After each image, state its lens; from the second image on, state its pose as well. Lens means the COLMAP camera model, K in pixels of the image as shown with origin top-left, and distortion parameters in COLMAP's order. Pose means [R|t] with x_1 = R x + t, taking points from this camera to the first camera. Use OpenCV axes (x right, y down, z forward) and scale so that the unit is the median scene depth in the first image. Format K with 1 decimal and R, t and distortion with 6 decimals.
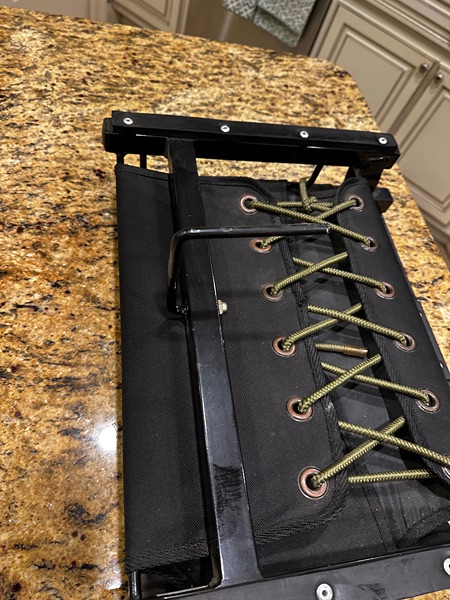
lens RADIAL K [[436.3, 0, 225.0], [0, 436.3, 300.0], [0, 0, 1]] dist [-0.004702, -0.005546]
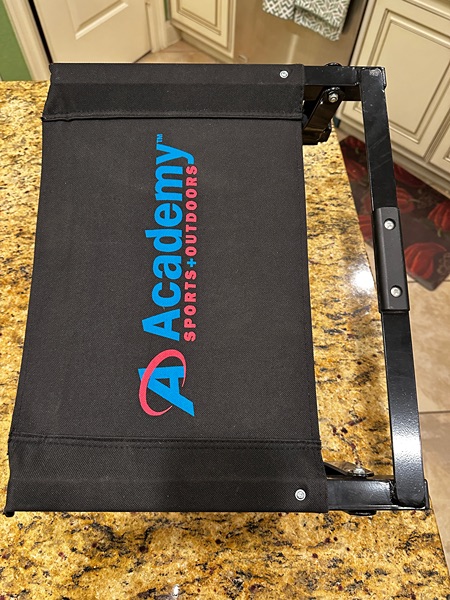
lens RADIAL K [[429.6, 0, 225.0], [0, 429.6, 300.0], [0, 0, 1]] dist [0.002054, -0.007383]
pose [[0.970300, -0.013231, -0.241542, 0.439617], [0.020677, 0.999385, 0.028319, -0.108001], [0.241019, -0.032473, 0.969977, -0.029455]]
